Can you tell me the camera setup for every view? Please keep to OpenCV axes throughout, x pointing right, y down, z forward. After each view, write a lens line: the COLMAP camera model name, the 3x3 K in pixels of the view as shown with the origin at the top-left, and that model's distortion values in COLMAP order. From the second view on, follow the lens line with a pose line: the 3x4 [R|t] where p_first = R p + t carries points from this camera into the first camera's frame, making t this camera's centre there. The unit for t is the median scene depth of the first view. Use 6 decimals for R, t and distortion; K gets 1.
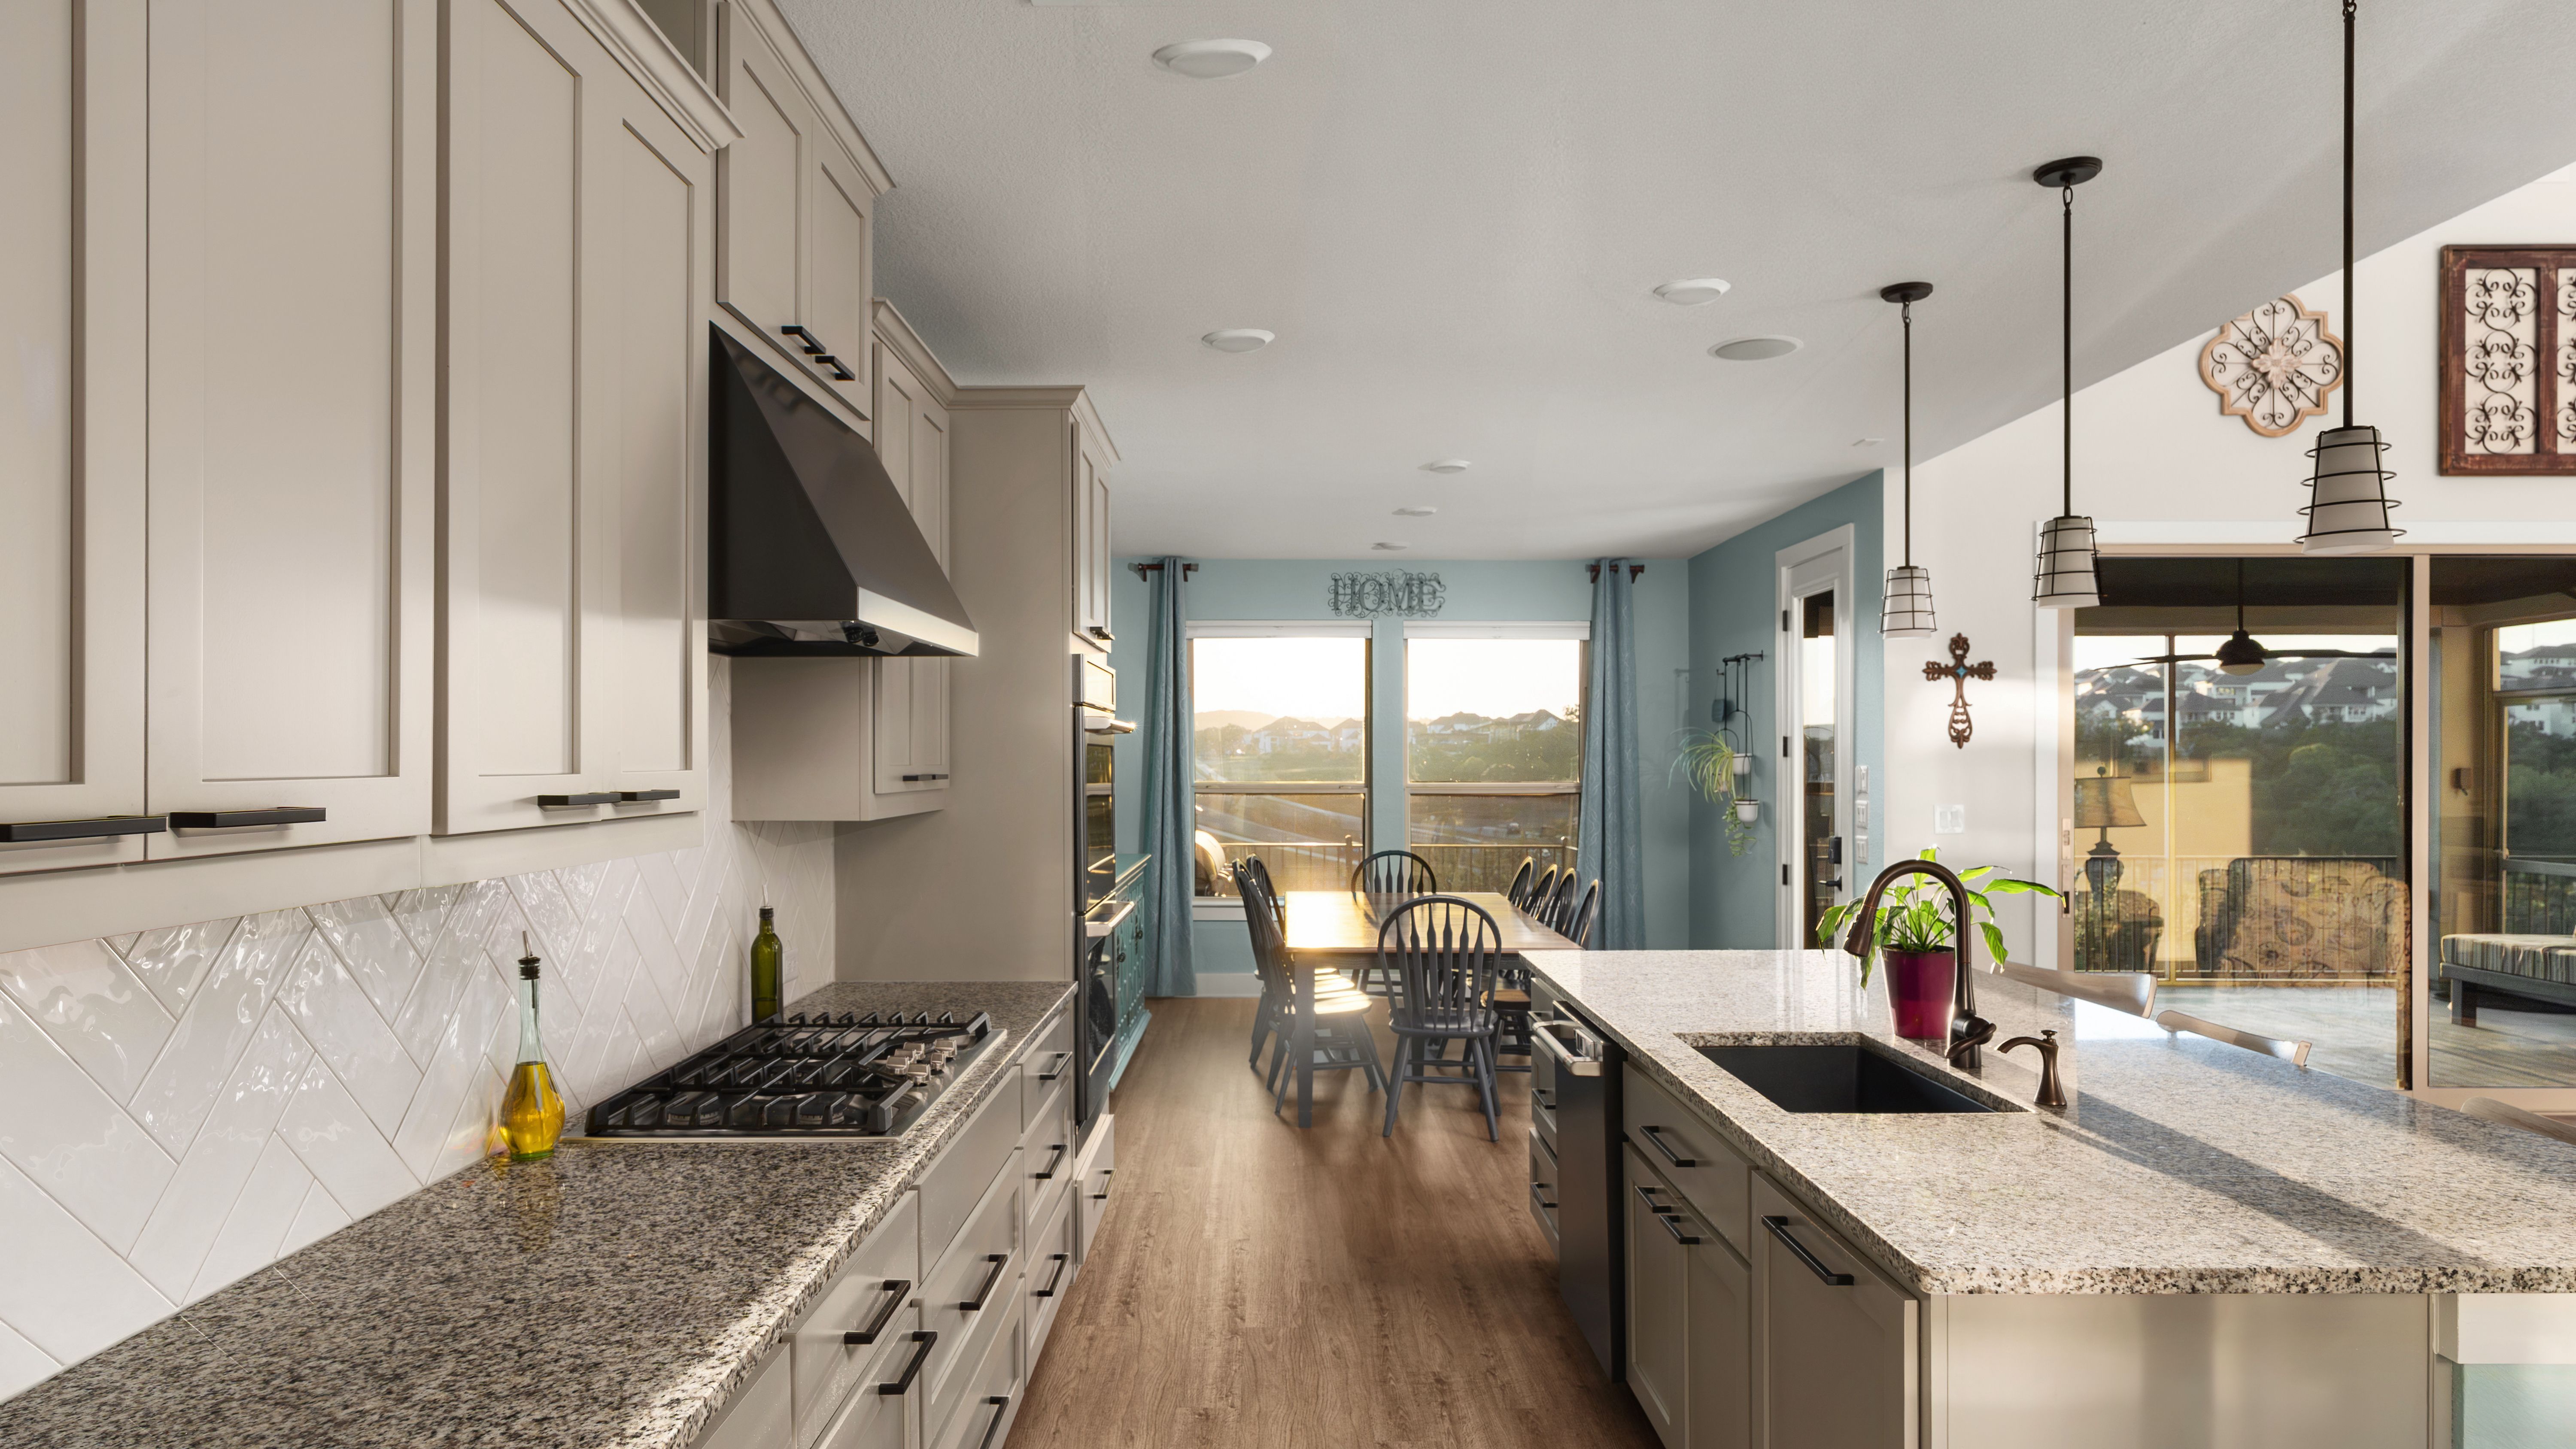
lens RADIAL K [[1505.7, 0, 1234.7], [0, 1505.7, 719.6], [0, 0, 1]] dist [0.018713, 0.000088]
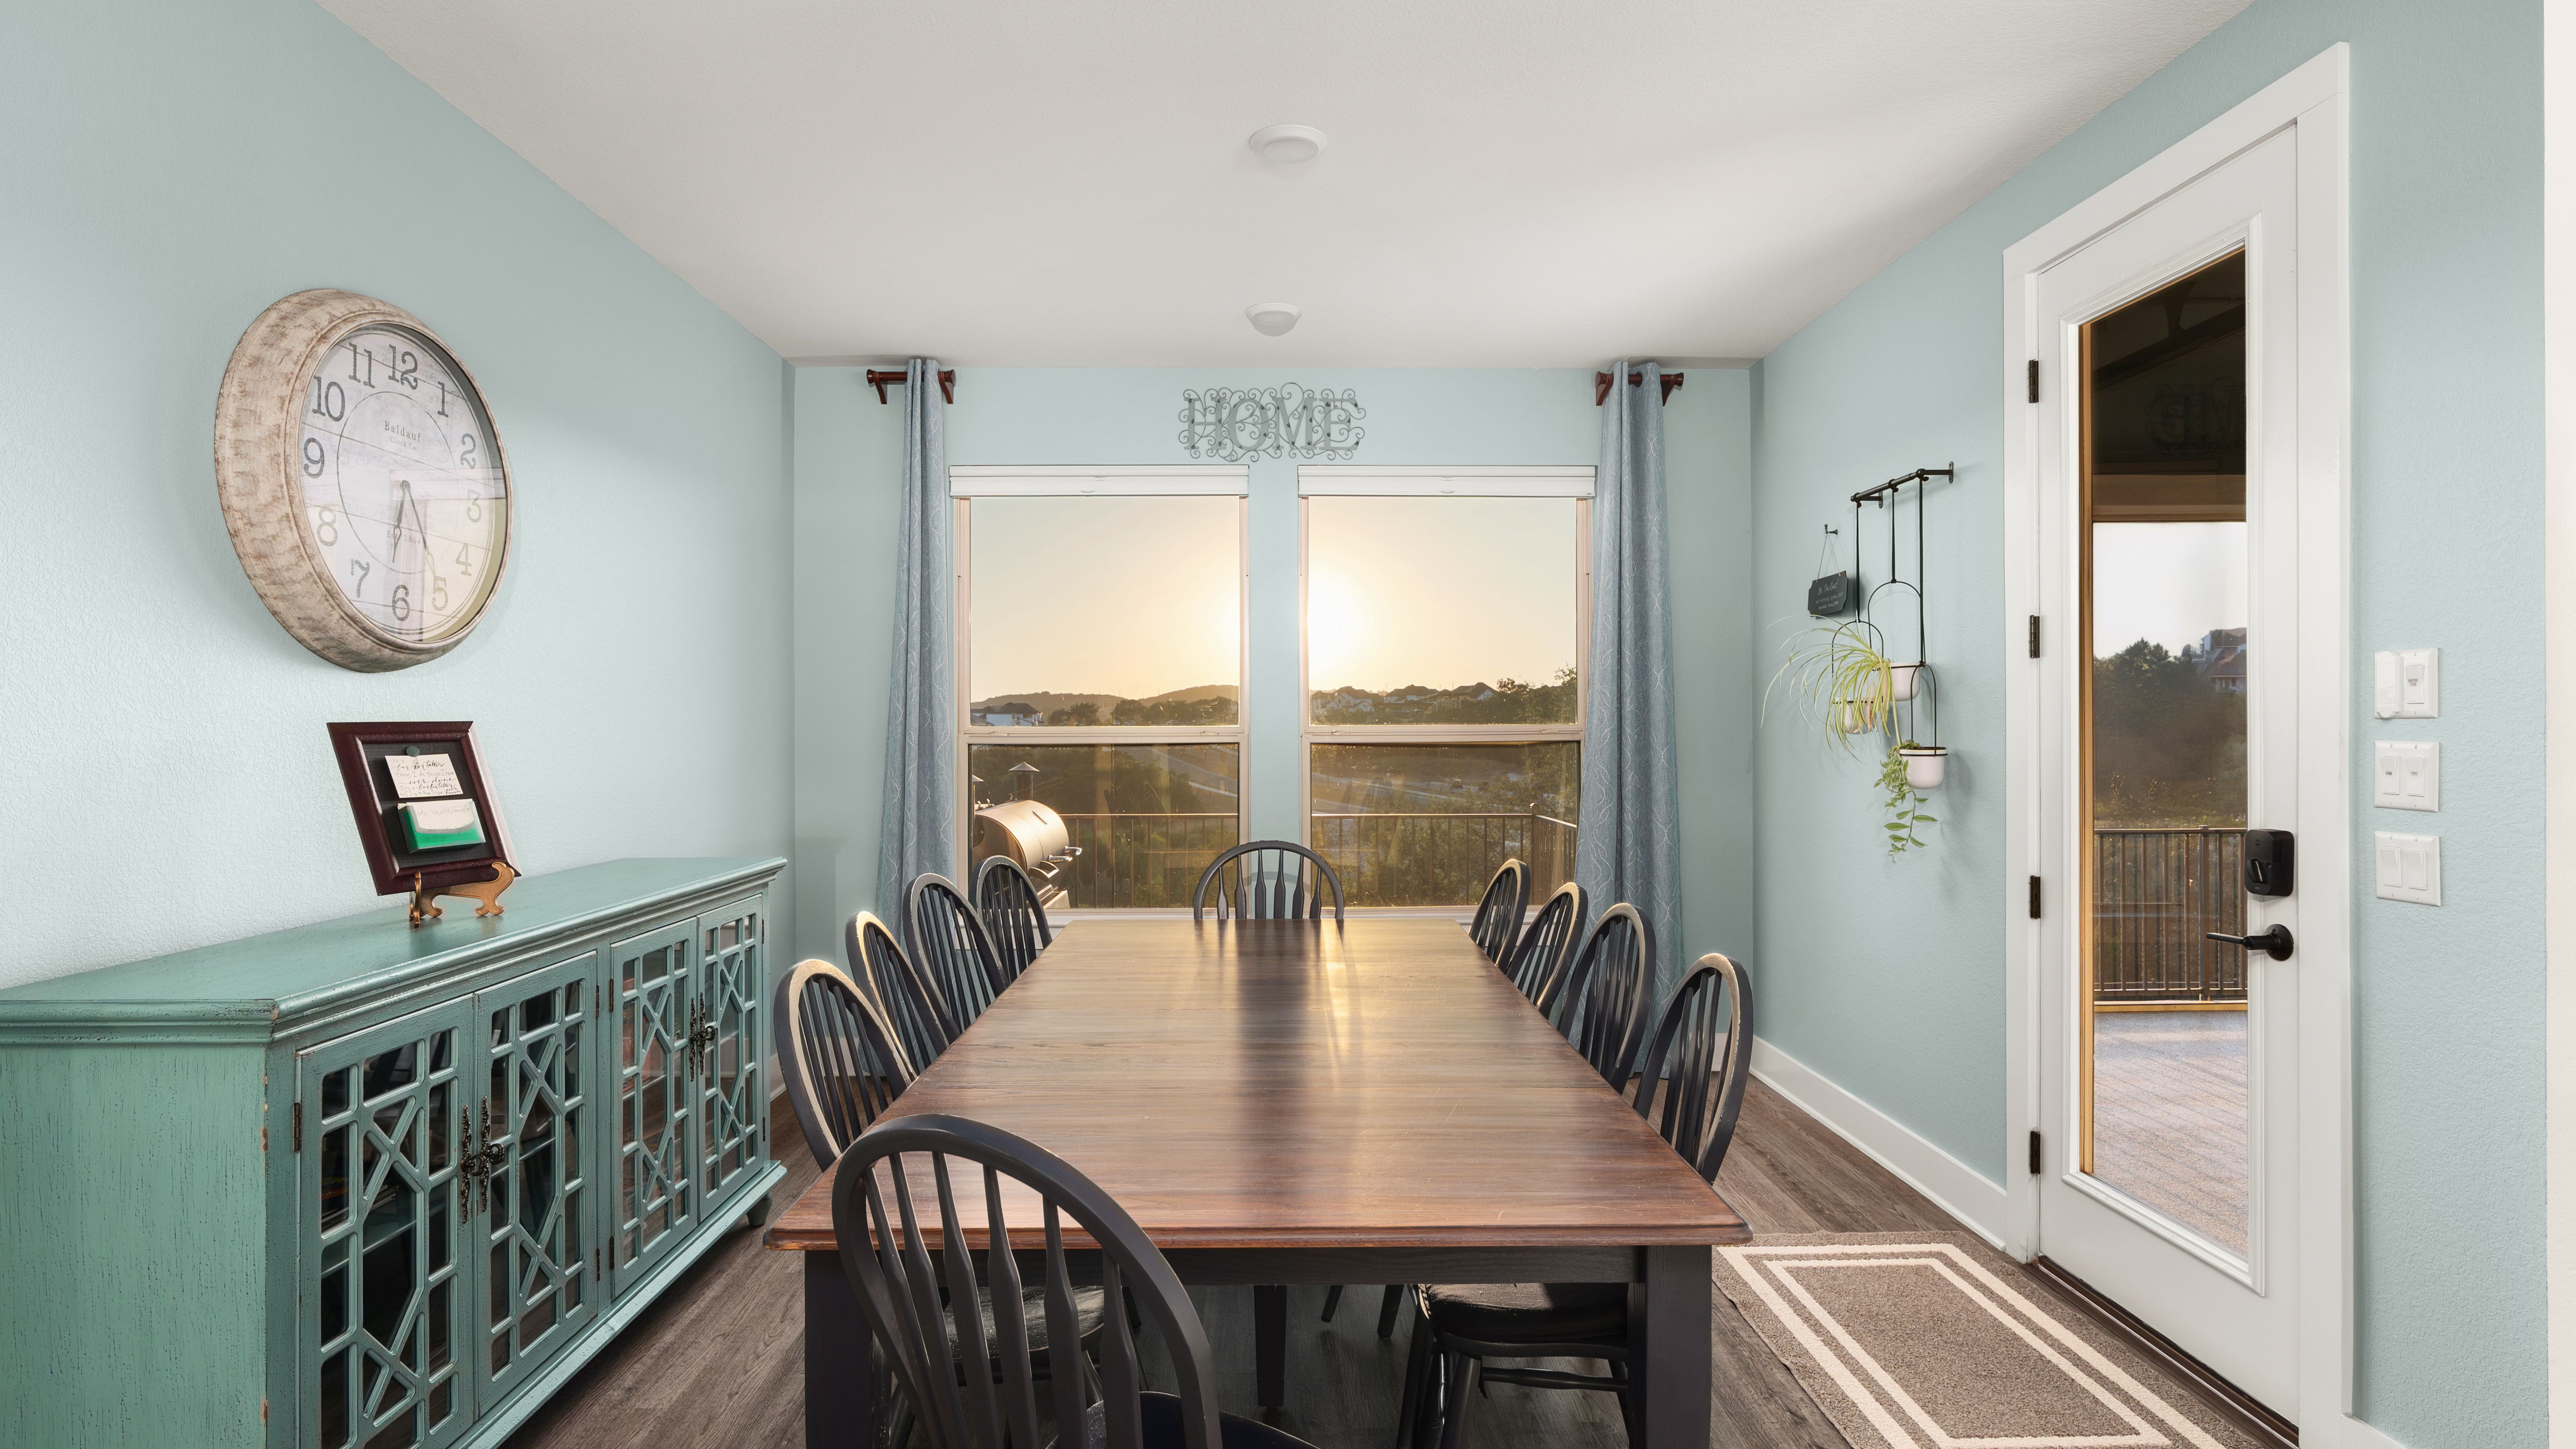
lens RADIAL K [[1276.9, 0, 1288.0], [0, 1276.9, 724.5], [0, 0, 1]] dist [-0.000882, -0.000078]
pose [[0.999087, -0.005994, 0.042309, 0.126339], [0.004870, 0.999633, 0.026632, 0.040564], [-0.042453, -0.026402, 0.998750, 0.705679]]
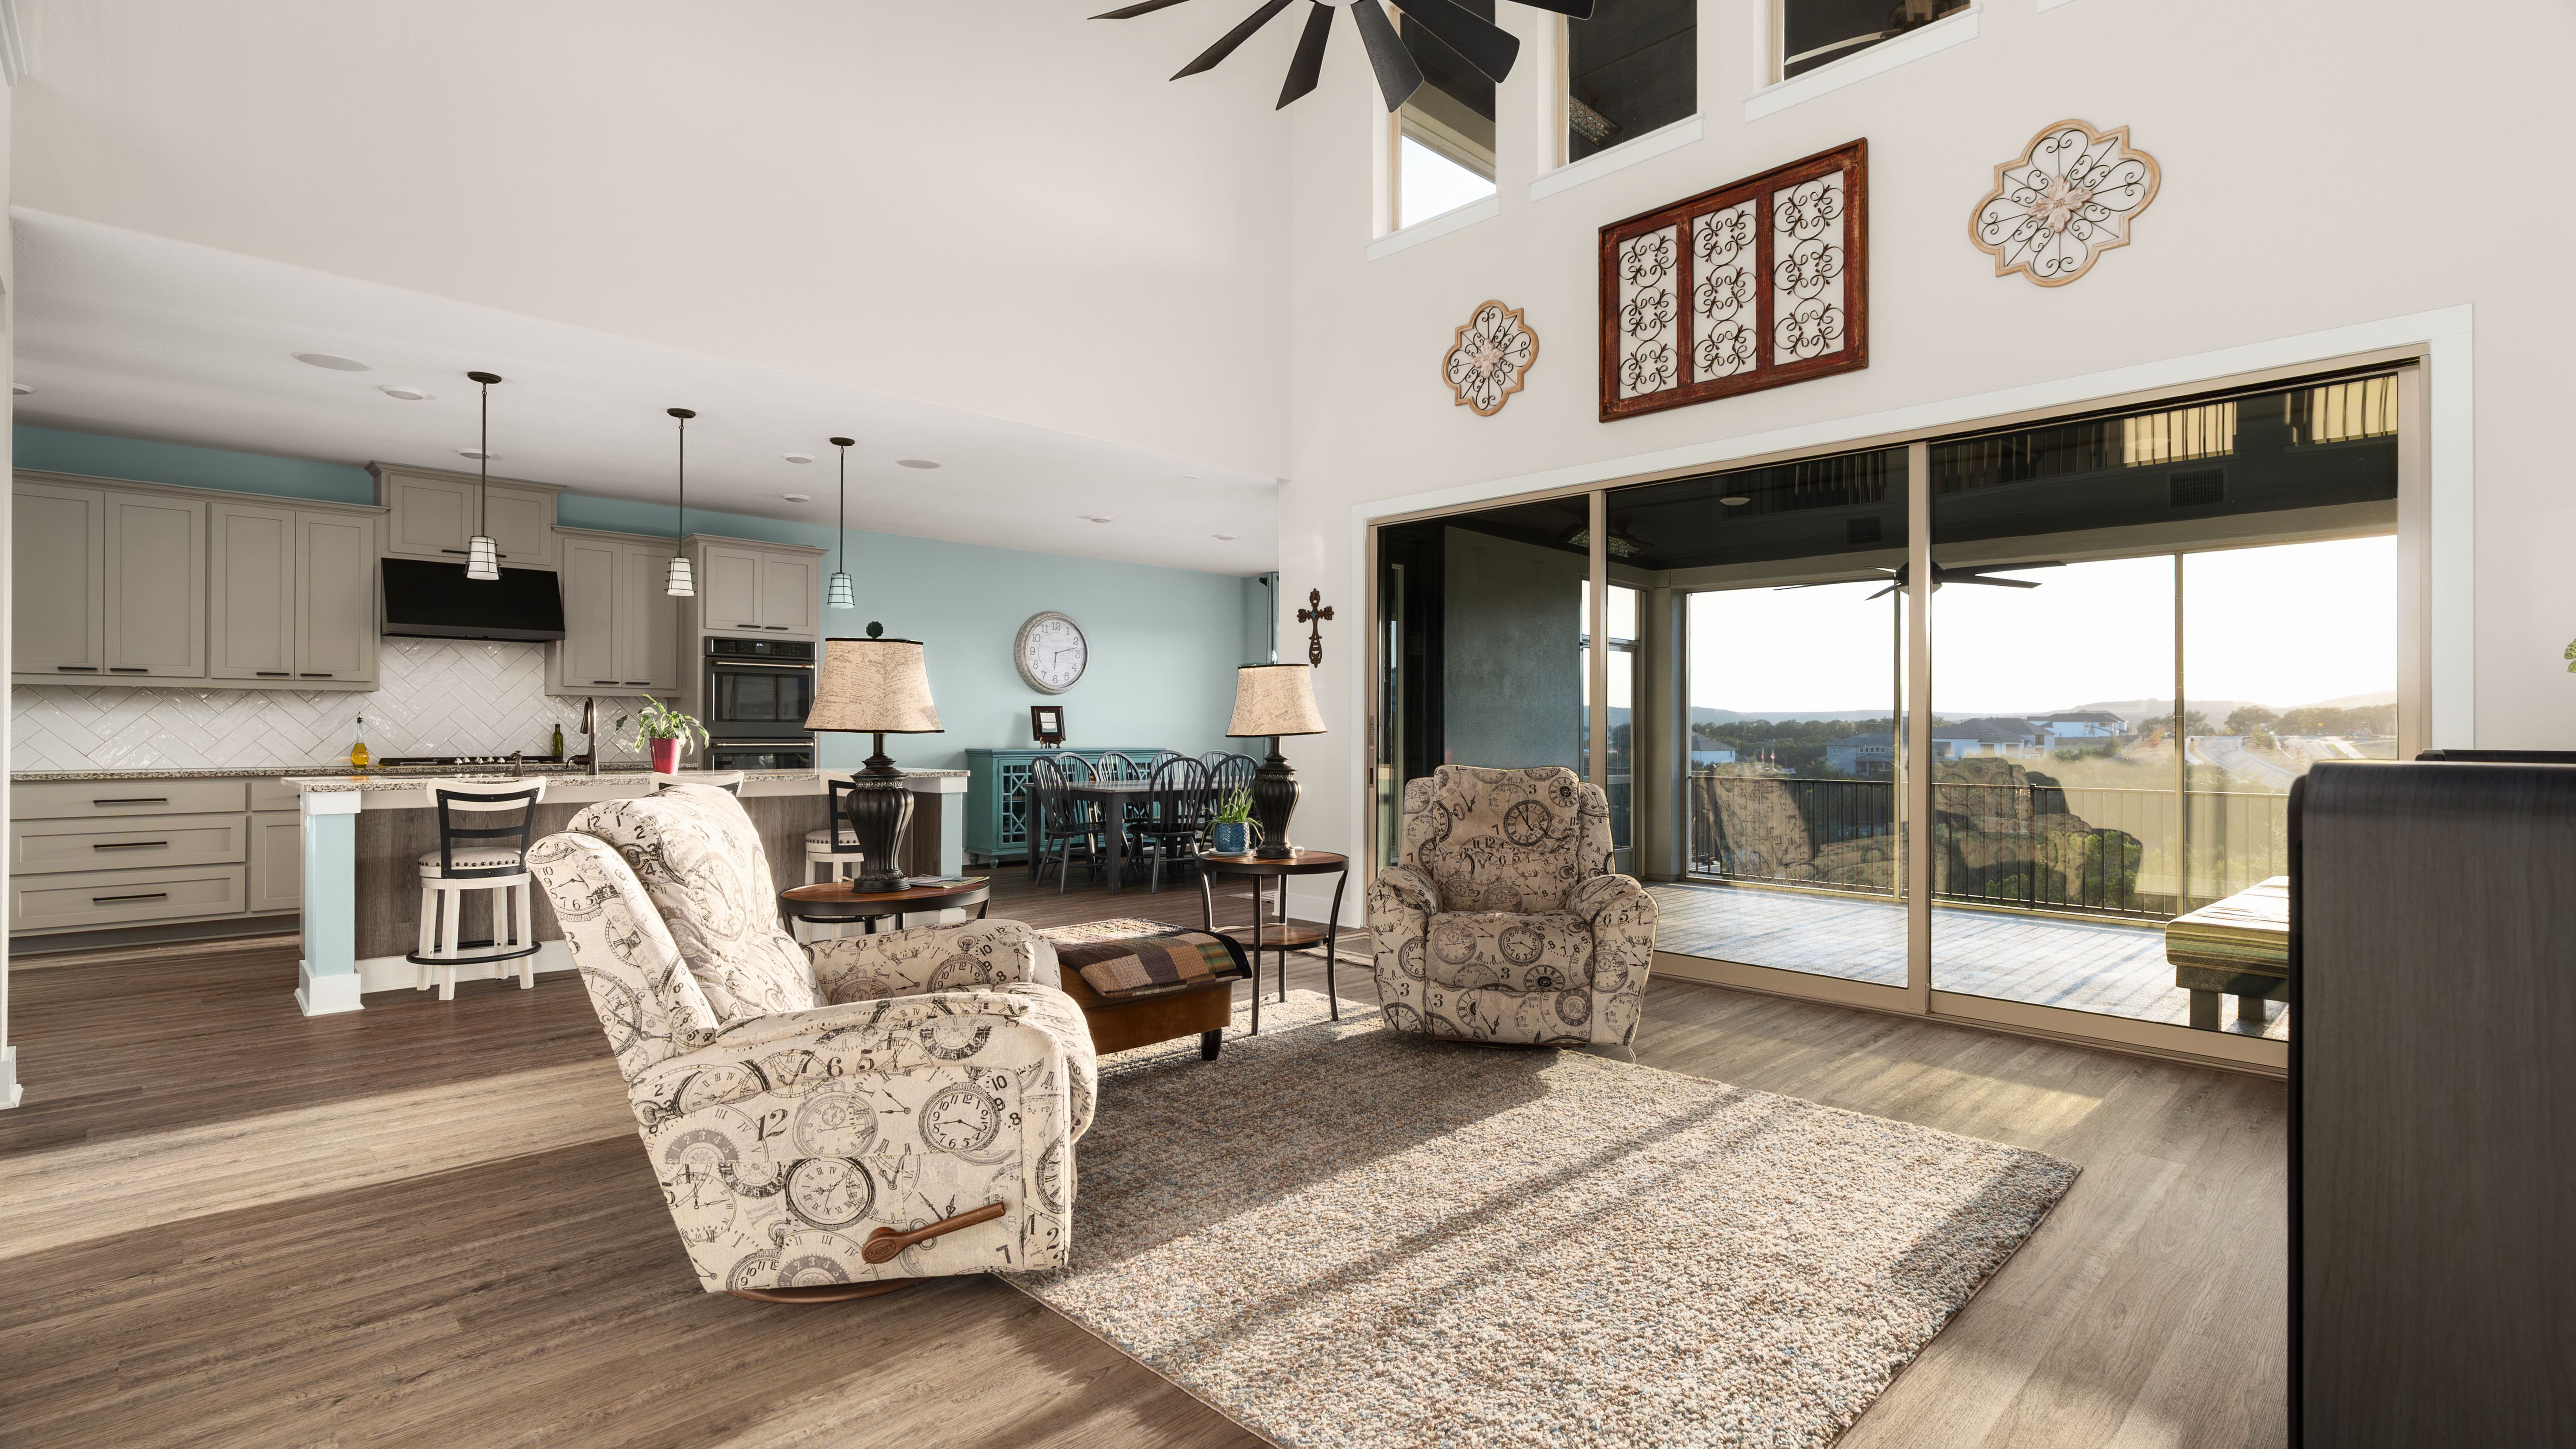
lens RADIAL K [[1153.1, 0, 1274.1], [0, 1153.1, 728.3], [0, 0, 1]] dist [0.000245, 0.000054]
pose [[0.712858, -0.000078, -0.701309, 1.233420], [0.014267, 0.999795, 0.014390, 0.061411], [0.701163, -0.020263, 0.712713, 0.174602]]
